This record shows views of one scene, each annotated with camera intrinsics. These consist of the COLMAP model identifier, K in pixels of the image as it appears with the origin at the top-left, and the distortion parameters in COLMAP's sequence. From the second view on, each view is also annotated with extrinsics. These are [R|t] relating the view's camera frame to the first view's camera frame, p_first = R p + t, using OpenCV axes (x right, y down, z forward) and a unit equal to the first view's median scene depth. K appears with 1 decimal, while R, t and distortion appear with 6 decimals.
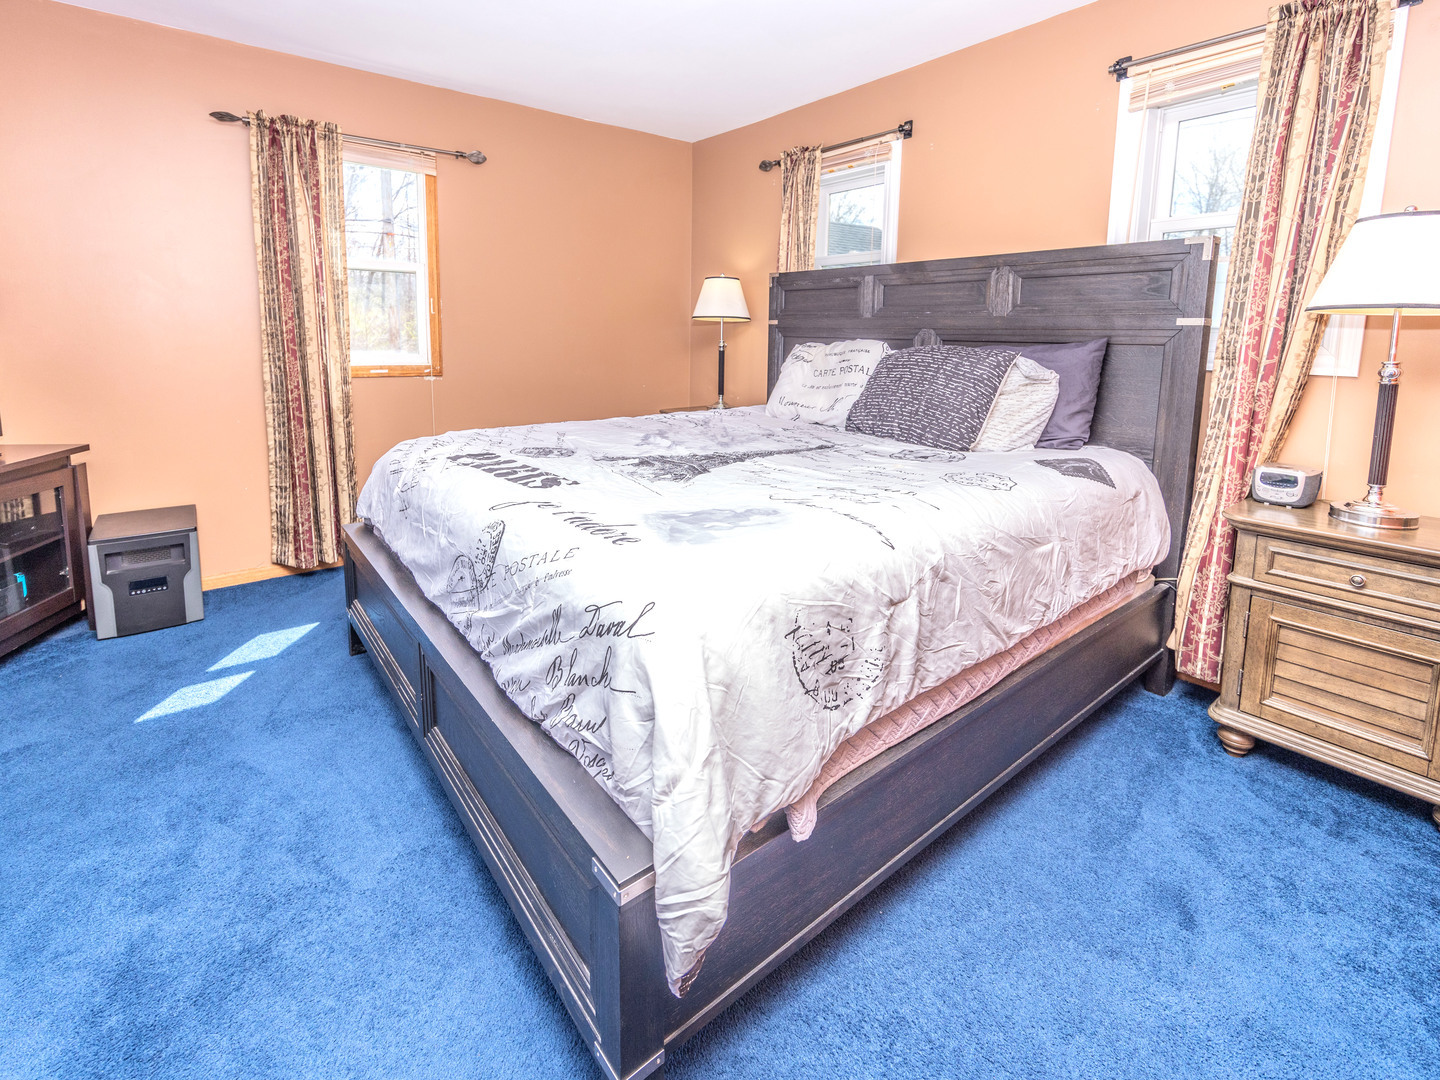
lens RADIAL K [[633.2, 0, 719.4], [0, 633.2, 546.0], [0, 0, 1]] dist [-0.001242, -0.000312]
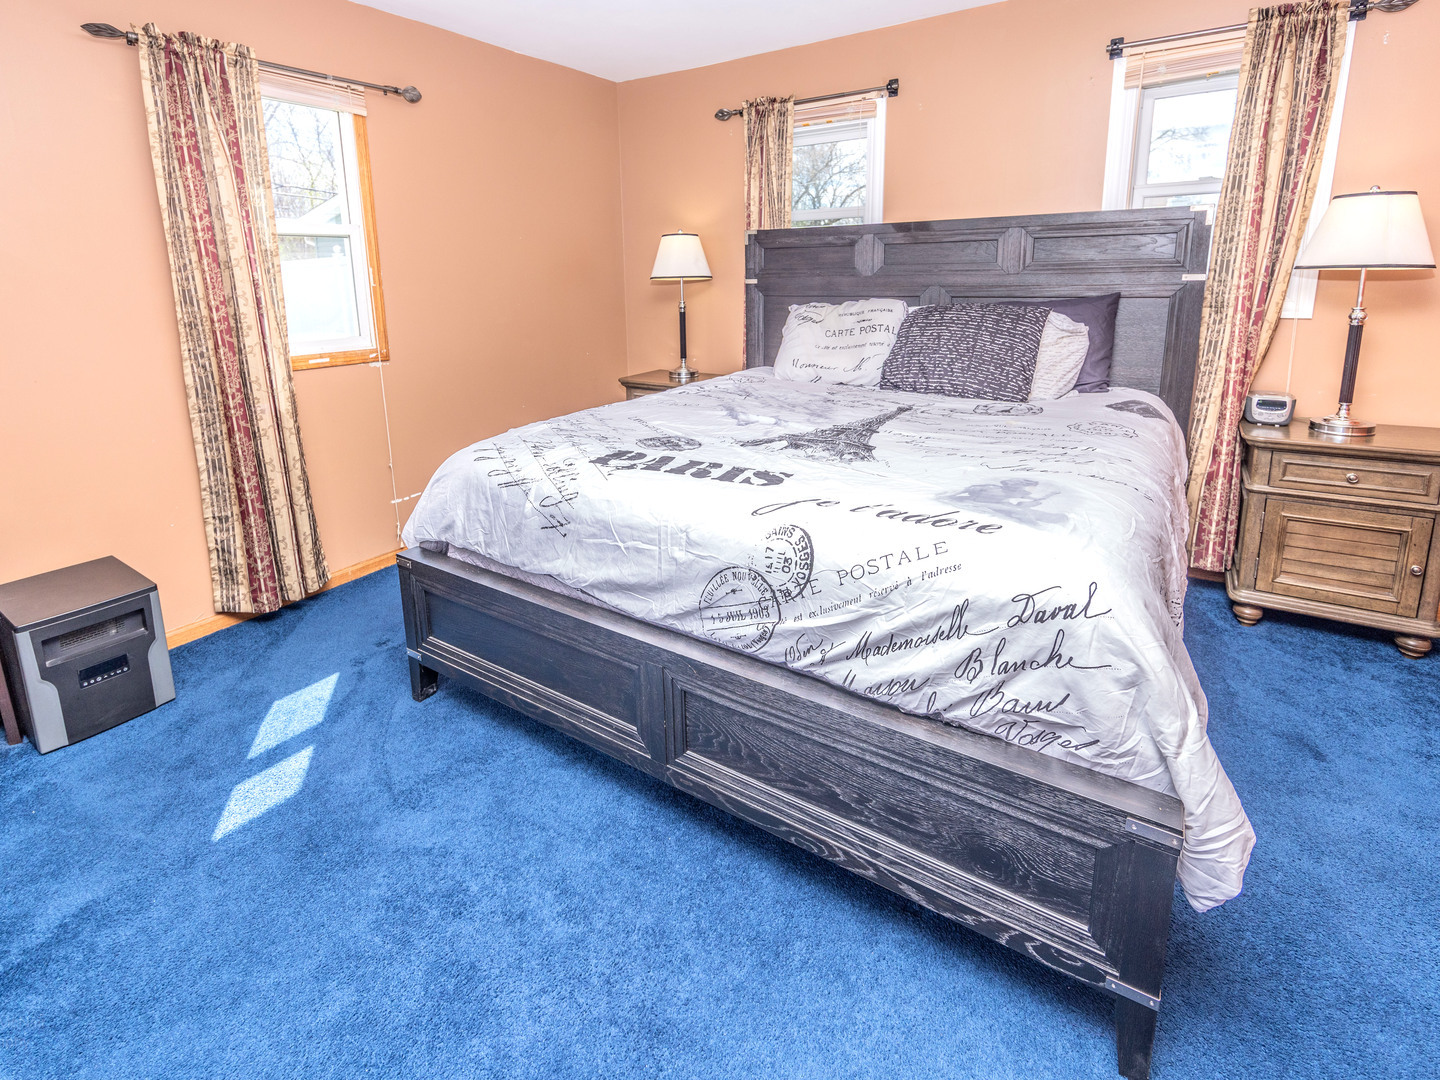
lens RADIAL K [[648.4, 0, 720.0], [0, 648.4, 540.0], [0, 0, 1]] dist [-0.000841, -0.000154]
pose [[0.949766, -0.146900, 0.276343, -0.460961], [0.129175, 0.988276, 0.081388, -0.071031], [-0.285059, -0.041603, 0.957607, 0.056513]]
